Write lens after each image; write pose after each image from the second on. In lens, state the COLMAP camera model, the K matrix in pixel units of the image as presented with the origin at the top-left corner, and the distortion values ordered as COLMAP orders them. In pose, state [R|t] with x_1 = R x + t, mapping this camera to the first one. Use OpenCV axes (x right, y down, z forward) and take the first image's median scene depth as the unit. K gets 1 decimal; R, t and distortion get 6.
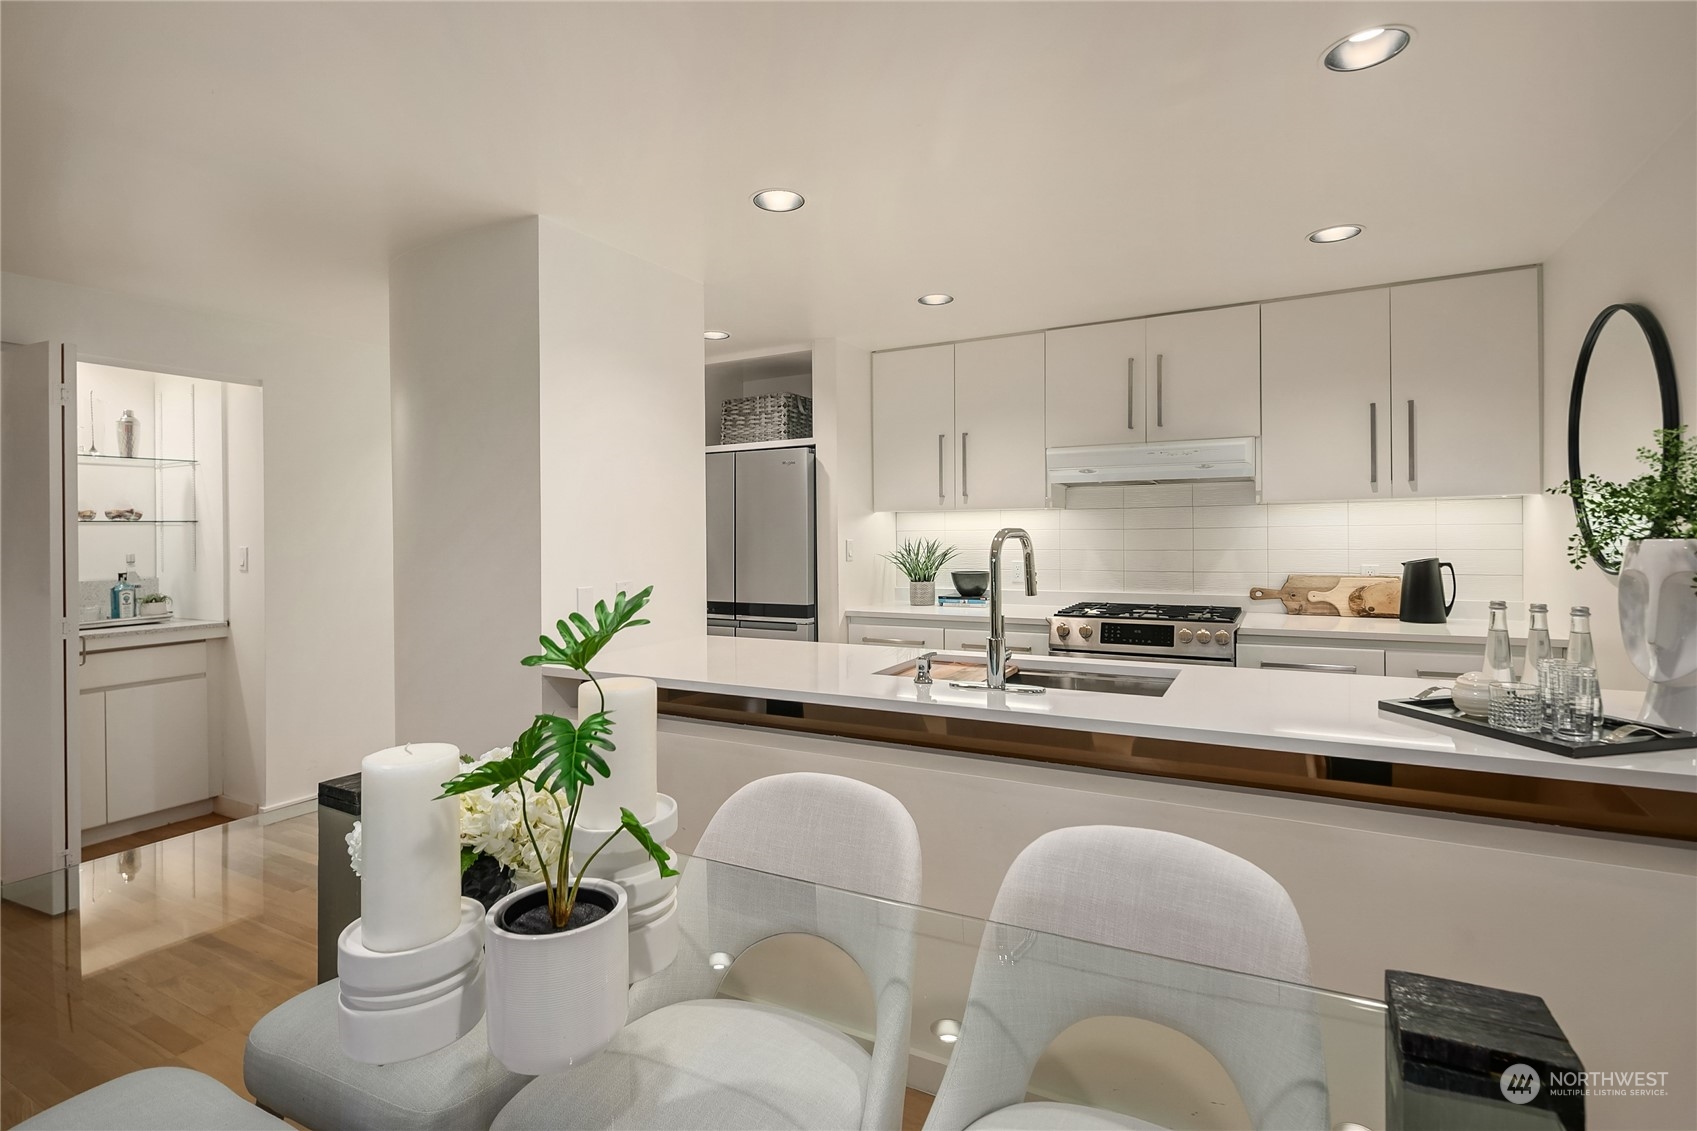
lens RADIAL K [[827.7, 0, 817.2], [0, 827.7, 549.0], [0, 0, 1]] dist [0.008995, -0.002918]
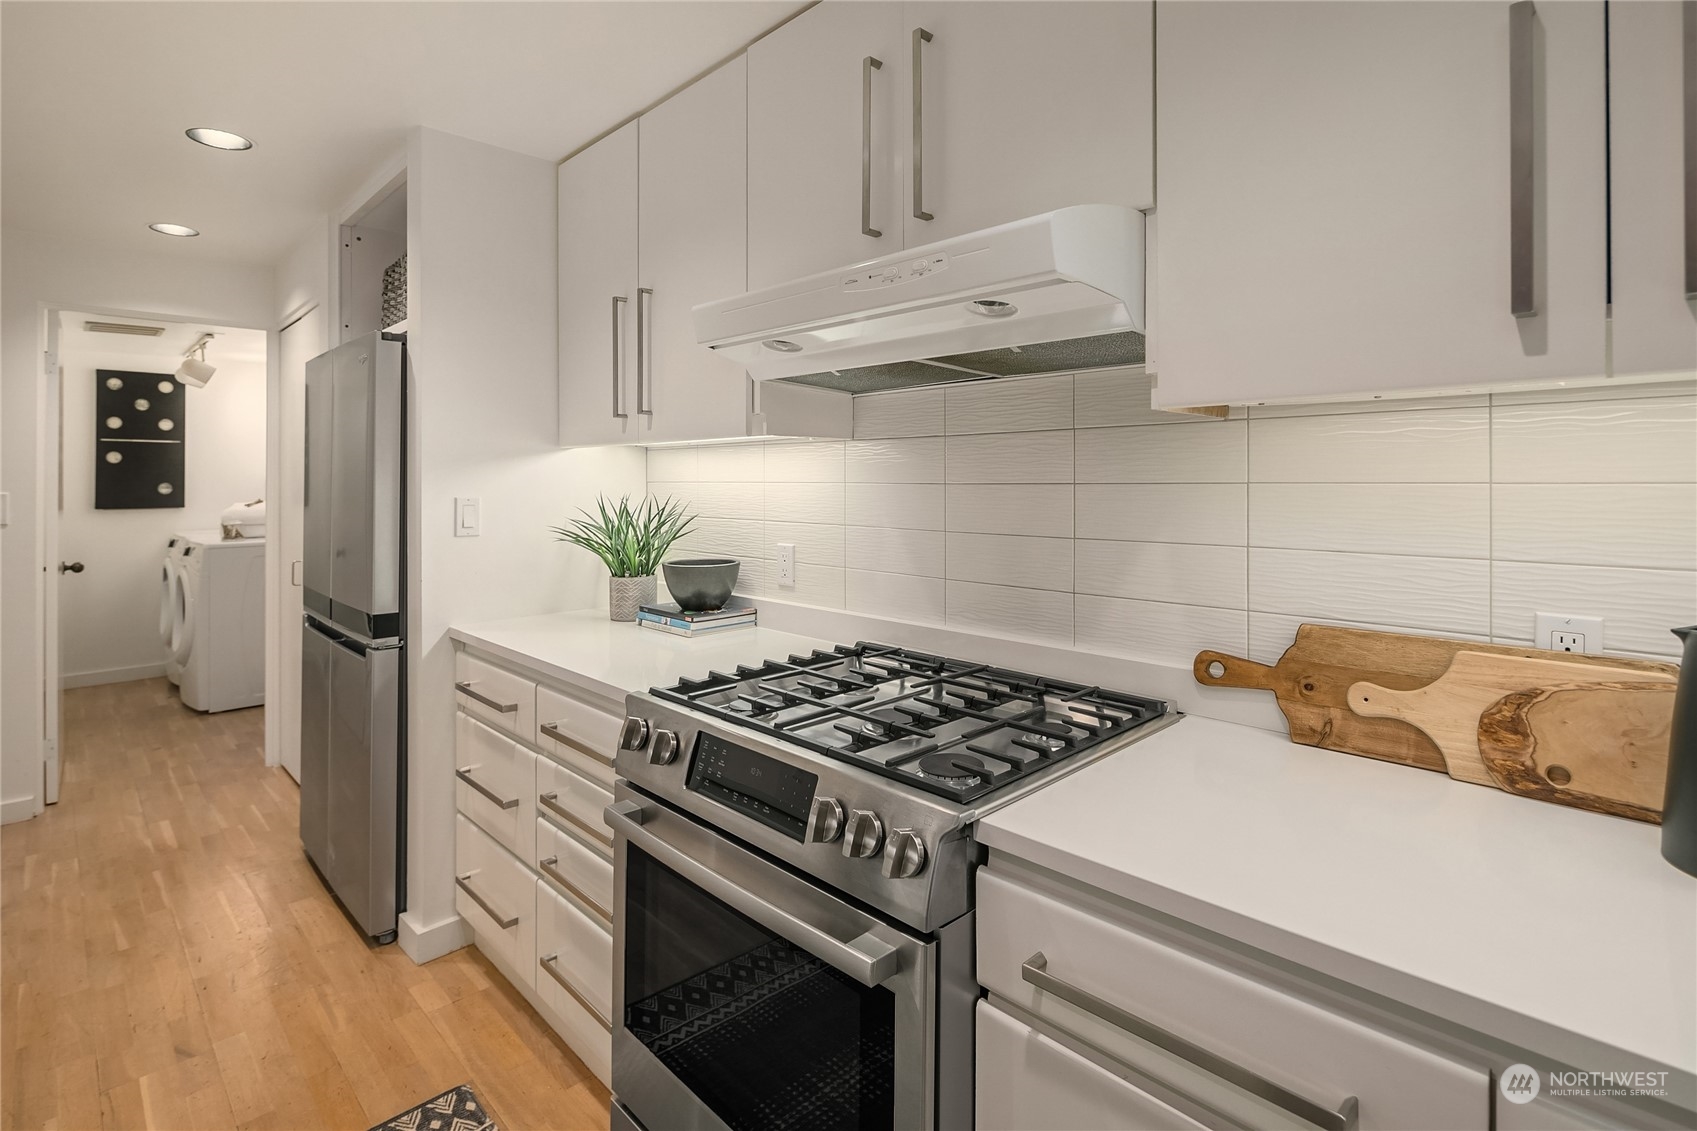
lens RADIAL K [[827.7, 0, 824.8], [0, 827.7, 488.9], [0, 0, 1]] dist [0.008995, -0.002918]
pose [[0.957097, 0.013295, -0.289462, 0.486223], [-0.017272, 0.999788, -0.011190, -0.017388], [0.289252, 0.015710, 0.957124, 0.624739]]
